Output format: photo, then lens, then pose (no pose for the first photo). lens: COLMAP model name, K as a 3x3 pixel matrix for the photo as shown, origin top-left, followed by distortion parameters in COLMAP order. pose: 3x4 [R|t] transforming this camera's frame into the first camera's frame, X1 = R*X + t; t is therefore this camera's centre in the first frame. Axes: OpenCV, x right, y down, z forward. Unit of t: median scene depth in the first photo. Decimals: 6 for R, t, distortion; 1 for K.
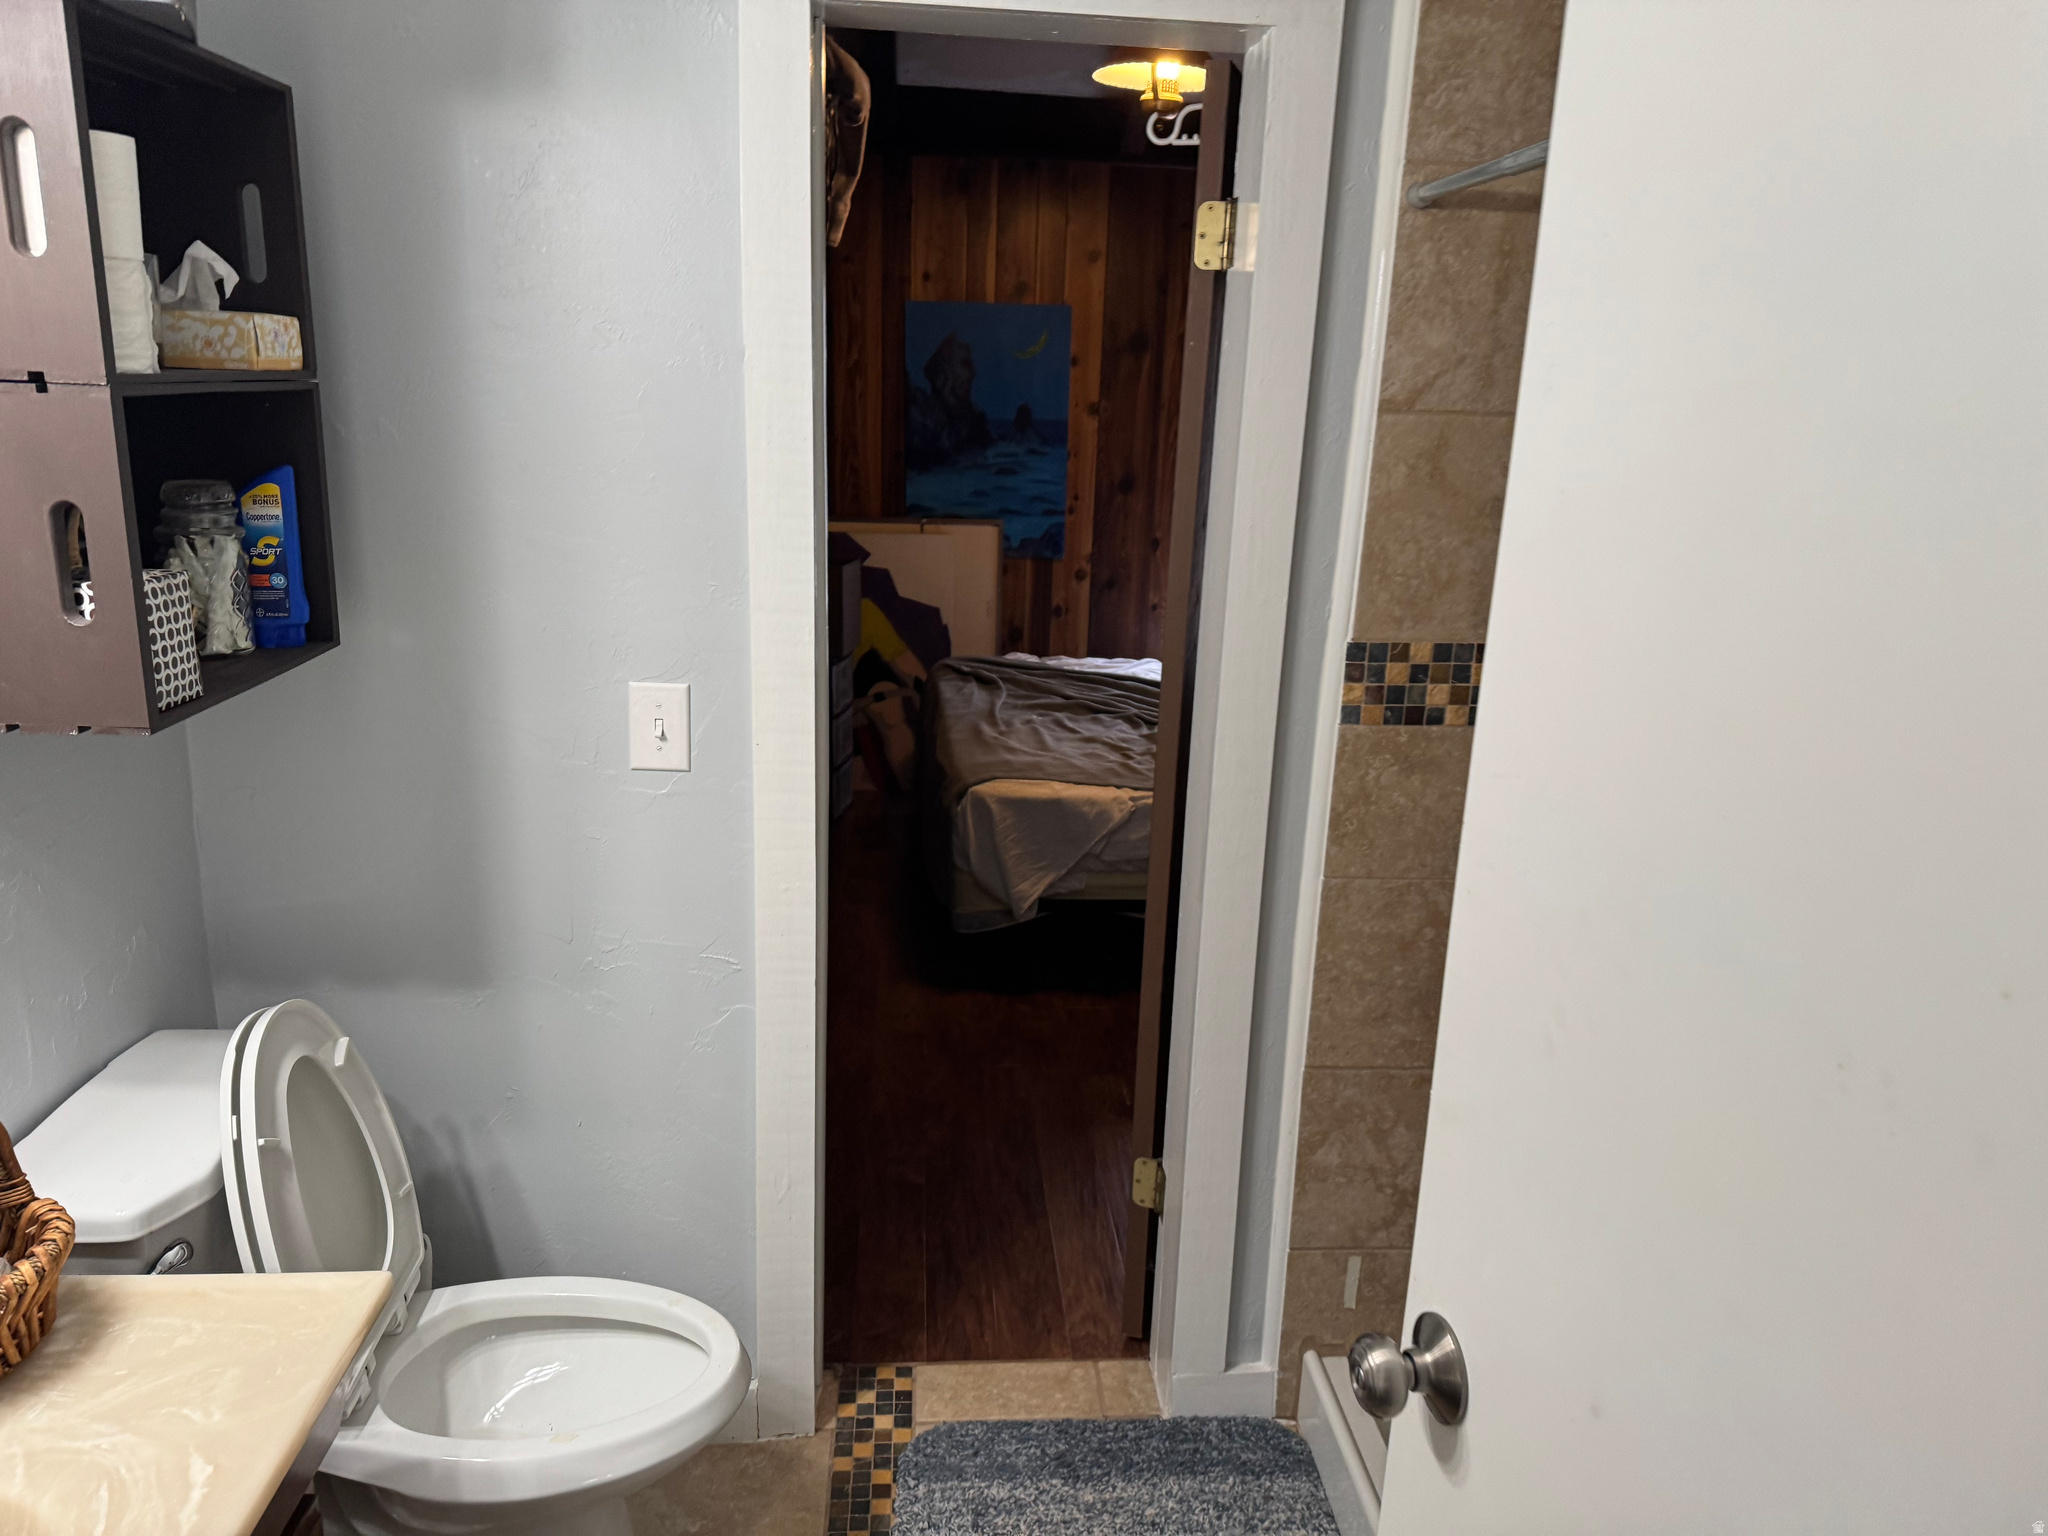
lens RADIAL K [[1445.5, 0, 1003.0], [0, 1445.5, 814.7], [0, 0, 1]] dist [0.057741, -0.060847]
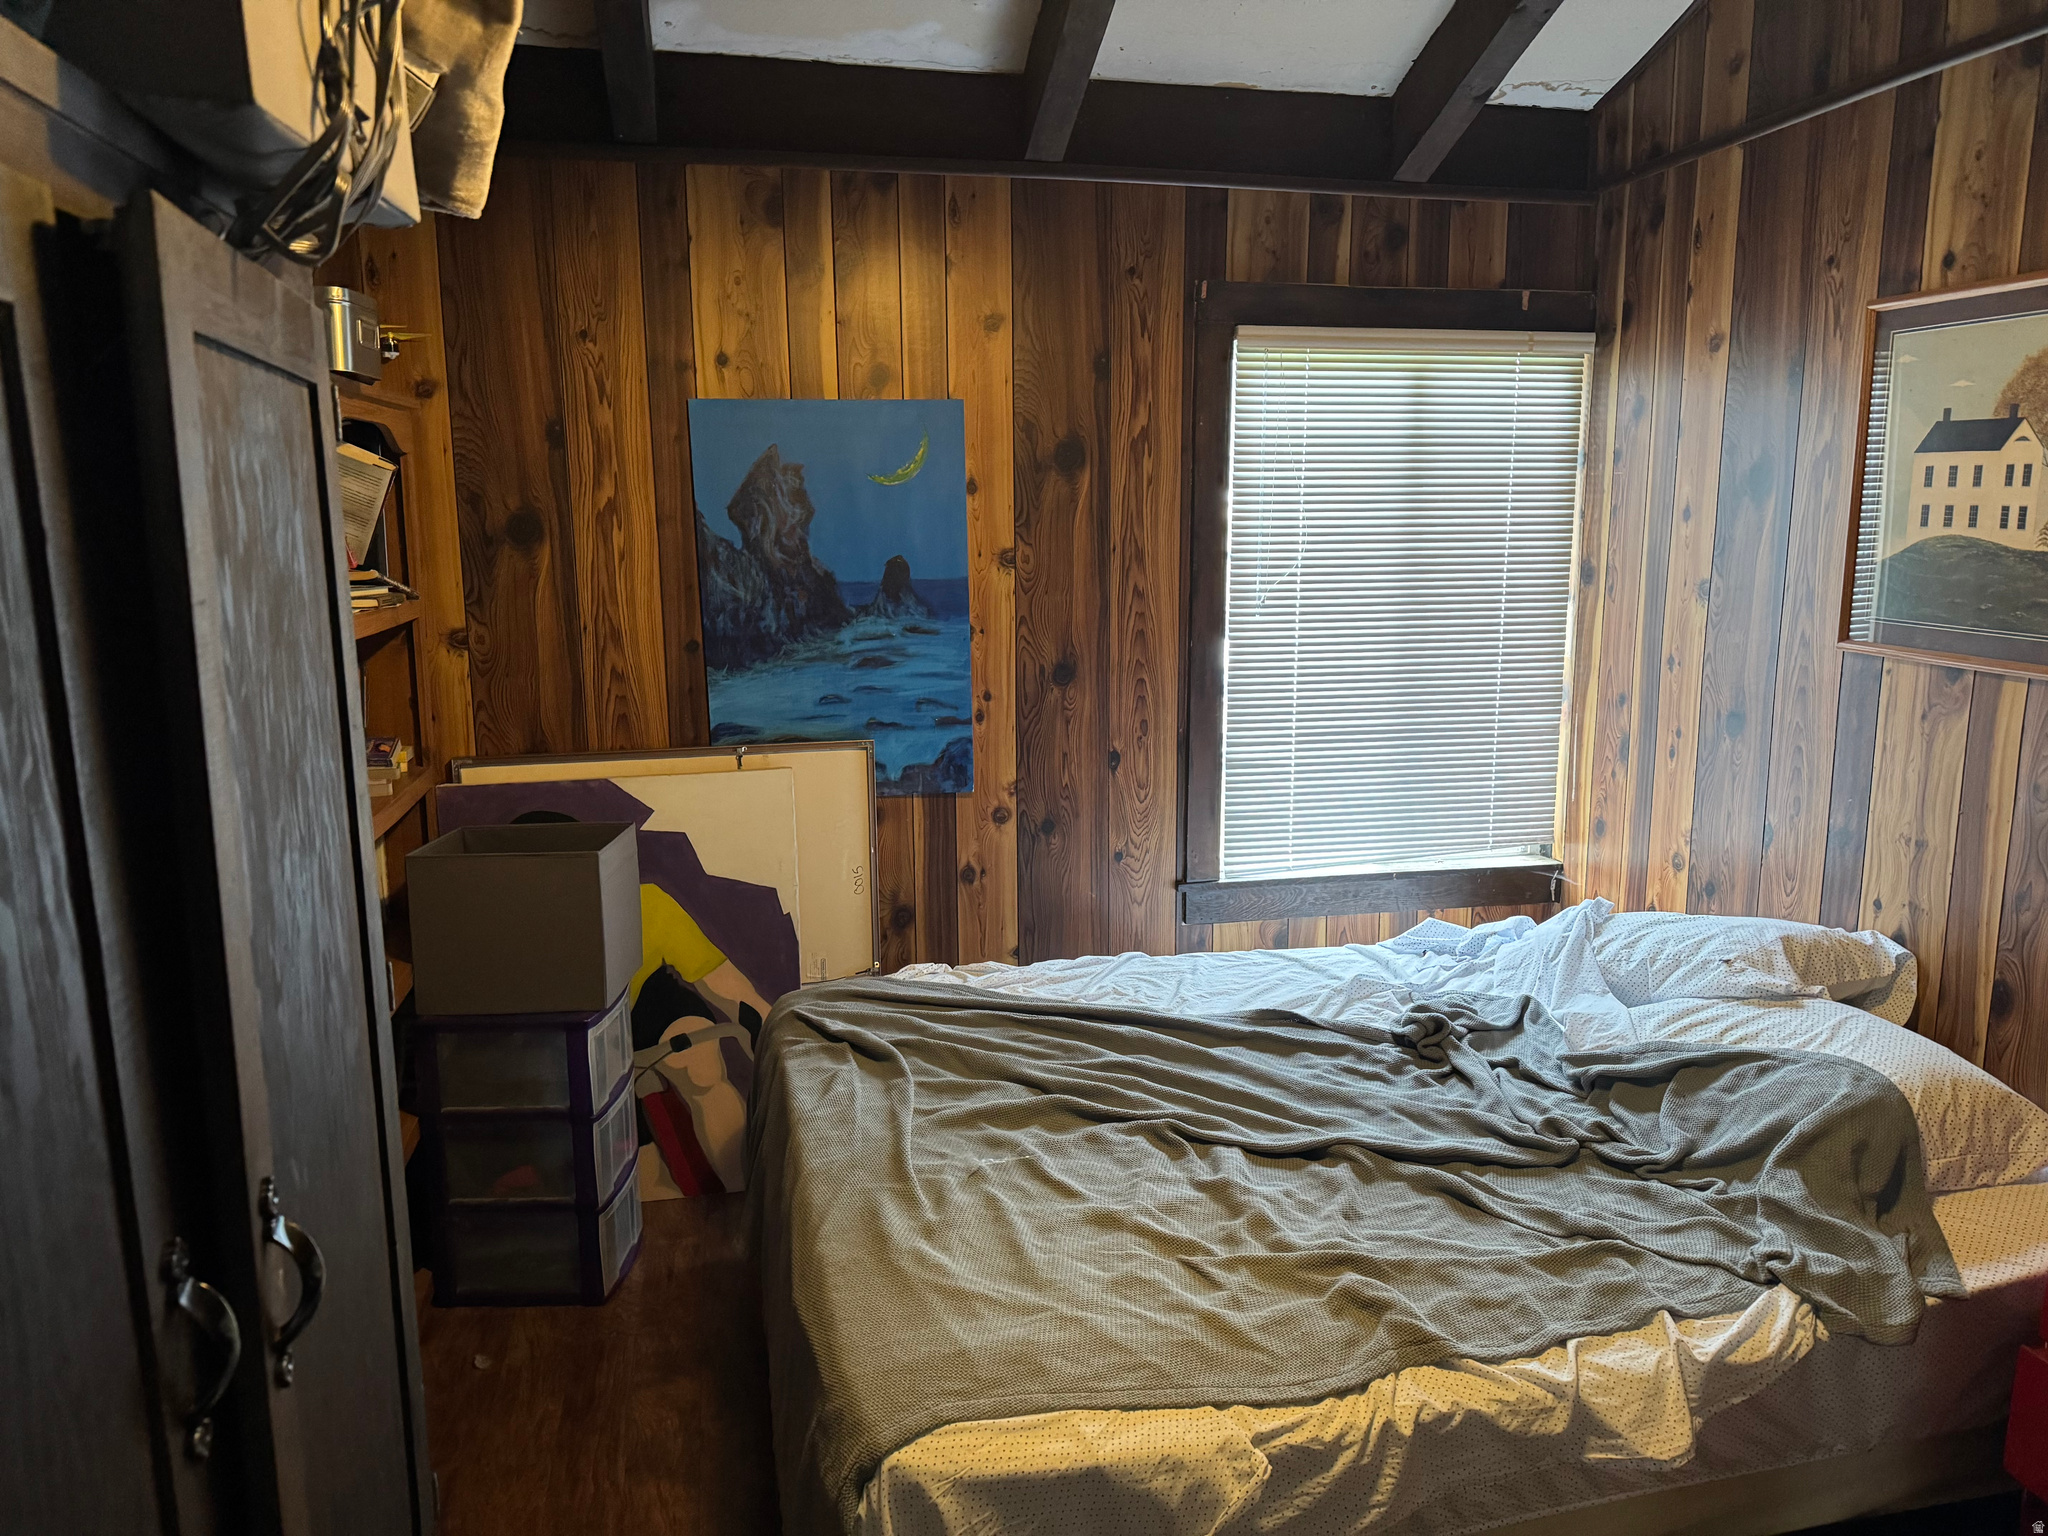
lens RADIAL K [[1445.5, 0, 1032.5], [0, 1445.5, 761.1], [0, 0, 1]] dist [0.057741, -0.060847]
pose [[0.988275, -0.063749, 0.138742, -0.019026], [0.079808, 0.990335, -0.113438, -0.121389], [-0.130169, 0.123181, 0.983810, 0.395176]]
